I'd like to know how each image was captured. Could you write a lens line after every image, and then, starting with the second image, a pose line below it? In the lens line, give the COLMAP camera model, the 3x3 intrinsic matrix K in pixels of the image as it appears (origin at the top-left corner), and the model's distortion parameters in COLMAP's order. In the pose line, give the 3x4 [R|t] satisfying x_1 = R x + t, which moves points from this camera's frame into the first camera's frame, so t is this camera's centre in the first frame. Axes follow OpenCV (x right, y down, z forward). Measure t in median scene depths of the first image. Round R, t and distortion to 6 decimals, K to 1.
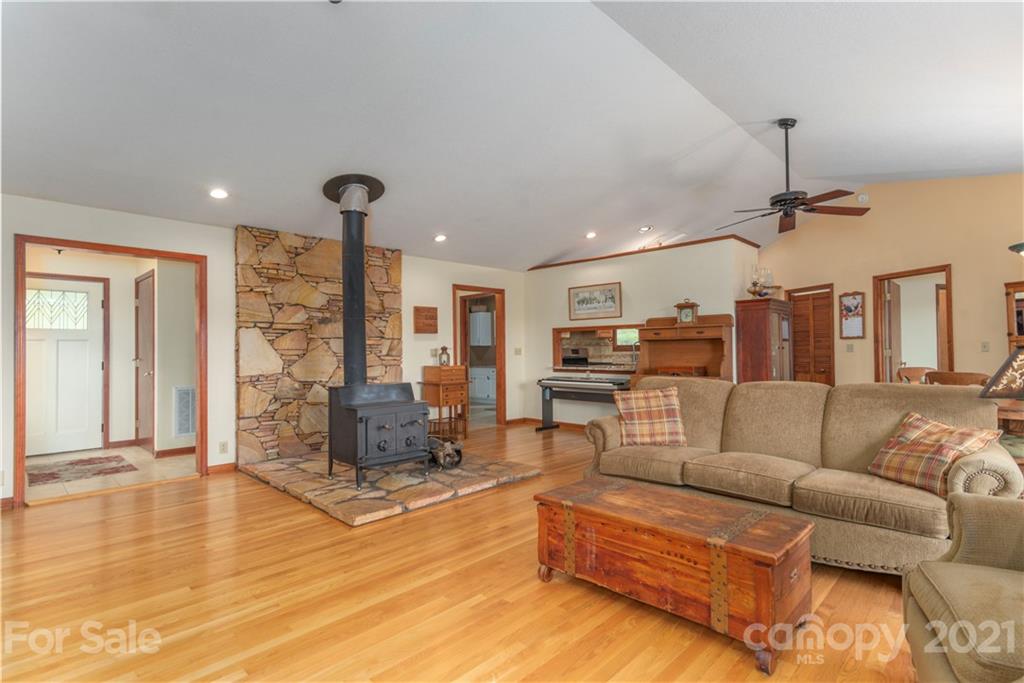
lens RADIAL K [[507.2, 0, 510.8], [0, 507.2, 343.0], [0, 0, 1]] dist [0.013110, 0.004347]
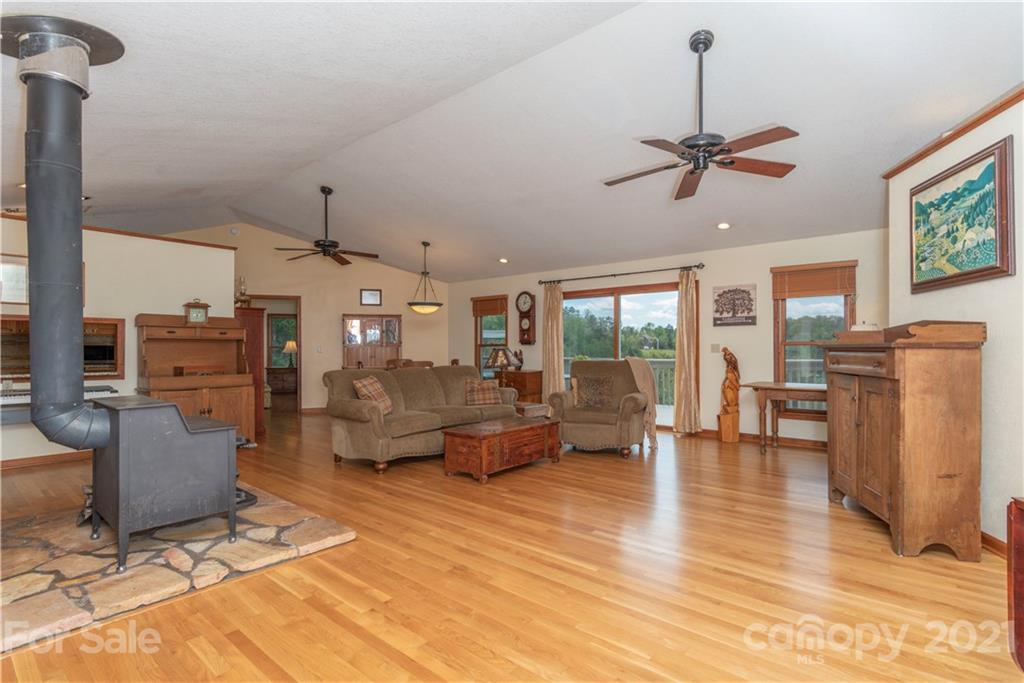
lens RADIAL K [[507.2, 0, 512.6], [0, 507.2, 347.6], [0, 0, 1]] dist [0.013110, 0.004347]
pose [[-0.068995, 0.011720, 0.997548, -1.257099], [-0.007942, 0.999893, -0.012297, 0.030481], [-0.997585, -0.008771, -0.068894, 0.801949]]
